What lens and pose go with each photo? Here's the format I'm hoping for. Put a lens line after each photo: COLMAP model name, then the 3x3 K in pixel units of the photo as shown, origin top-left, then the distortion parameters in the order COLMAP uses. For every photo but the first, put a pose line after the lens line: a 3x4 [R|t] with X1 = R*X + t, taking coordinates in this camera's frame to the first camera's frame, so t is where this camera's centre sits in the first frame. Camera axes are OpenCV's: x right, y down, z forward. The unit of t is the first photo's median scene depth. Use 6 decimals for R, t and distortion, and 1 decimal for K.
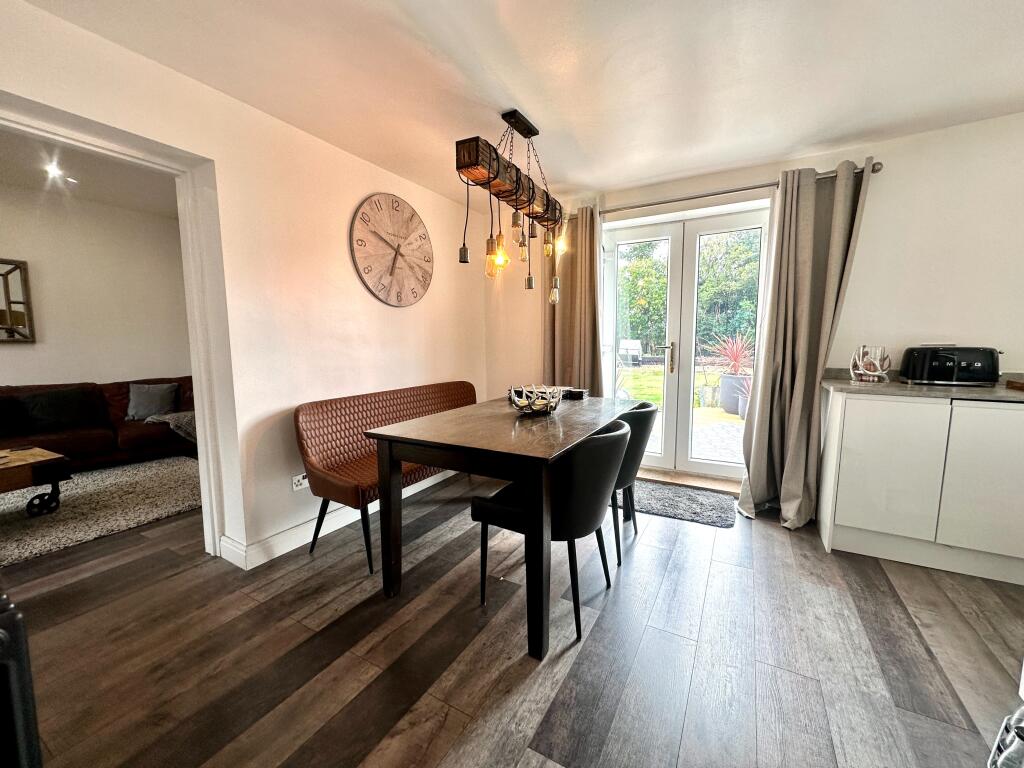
lens RADIAL K [[415.8, 0, 514.4], [0, 415.8, 381.2], [0, 0, 1]] dist [0.000170, -0.000206]
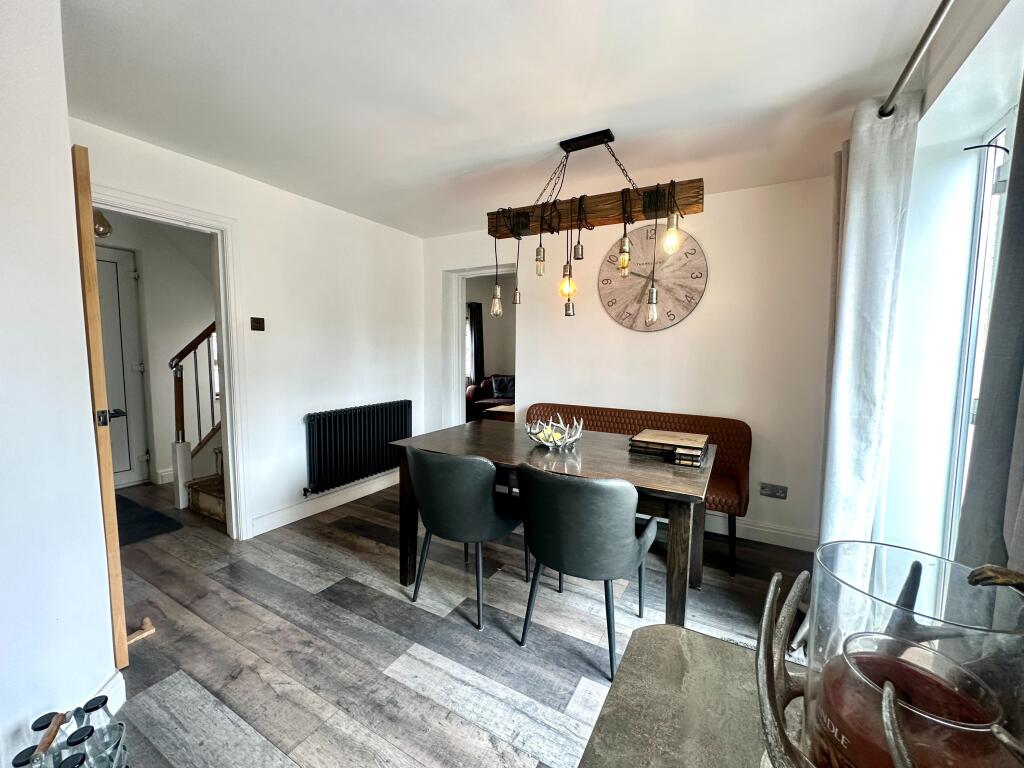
lens RADIAL K [[415.8, 0, 510.7], [0, 415.8, 386.8], [0, 0, 1]] dist [0.000170, -0.000206]
pose [[-0.019307, 0.091261, -0.995640, 0.992092], [-0.113371, 0.989203, 0.092869, -0.133317], [0.993365, 0.114669, -0.008752, 0.899202]]
